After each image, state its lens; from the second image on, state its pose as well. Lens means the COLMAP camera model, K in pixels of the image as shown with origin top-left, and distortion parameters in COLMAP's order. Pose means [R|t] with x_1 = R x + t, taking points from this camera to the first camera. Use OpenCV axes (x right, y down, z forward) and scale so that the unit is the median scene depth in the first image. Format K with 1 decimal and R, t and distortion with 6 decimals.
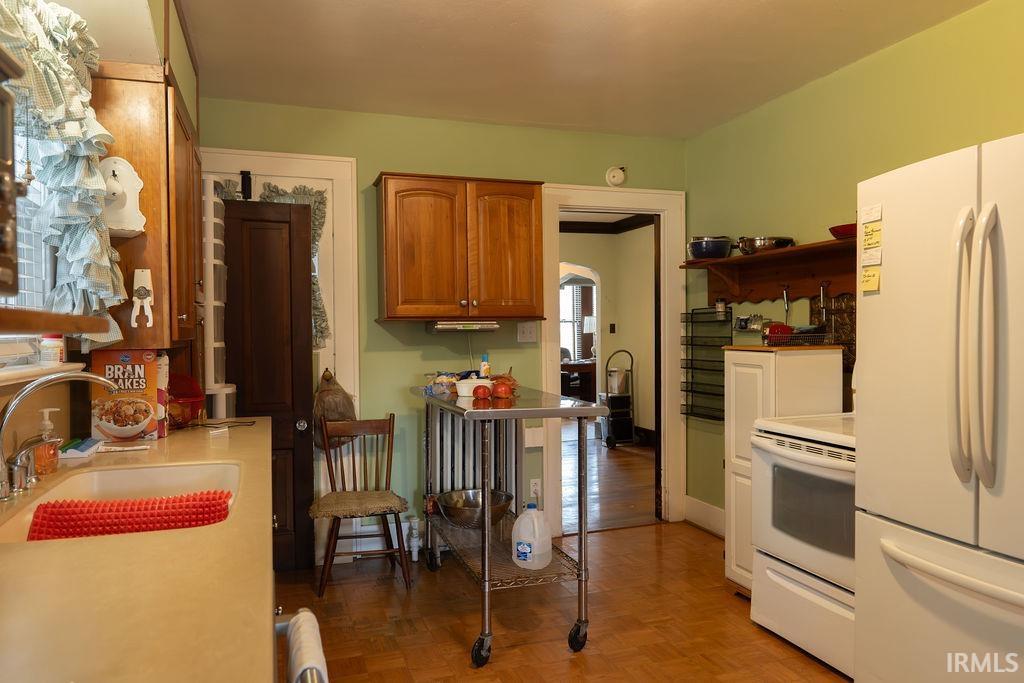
lens RADIAL K [[716.1, 0, 512.9], [0, 716.1, 340.6], [0, 0, 1]] dist [-0.006032, 0.006034]
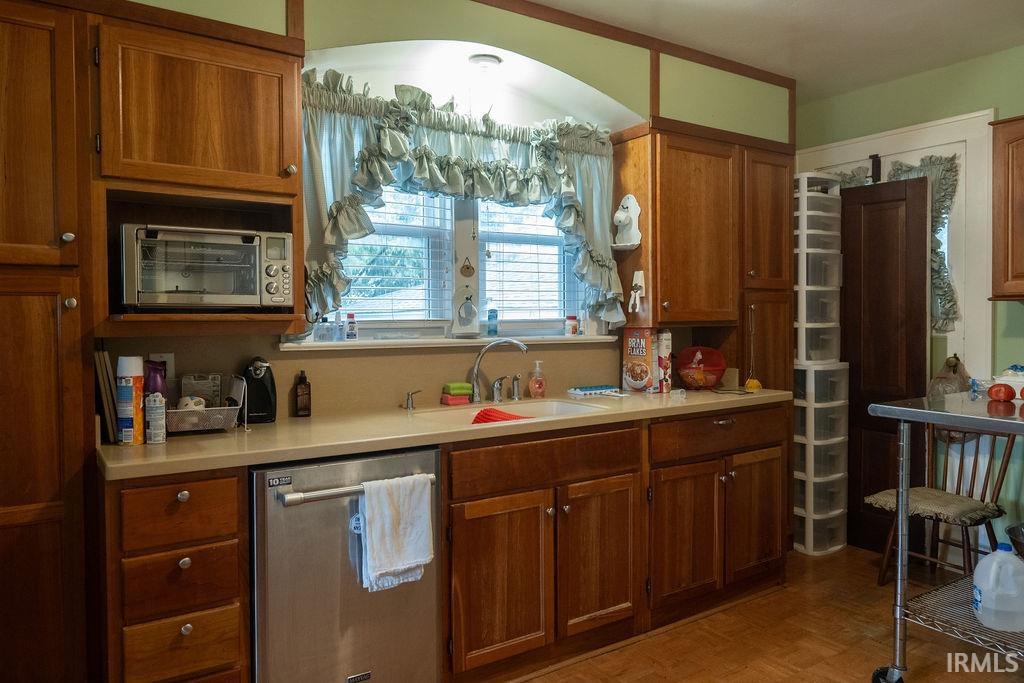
lens RADIAL K [[716.1, 0, 512.7], [0, 716.1, 337.9], [0, 0, 1]] dist [-0.006032, 0.006034]
pose [[0.251467, 0.034158, -0.967263, 0.550113], [-0.004952, 0.999409, 0.034006, -0.010226], [0.967853, -0.003762, 0.251488, 0.278858]]
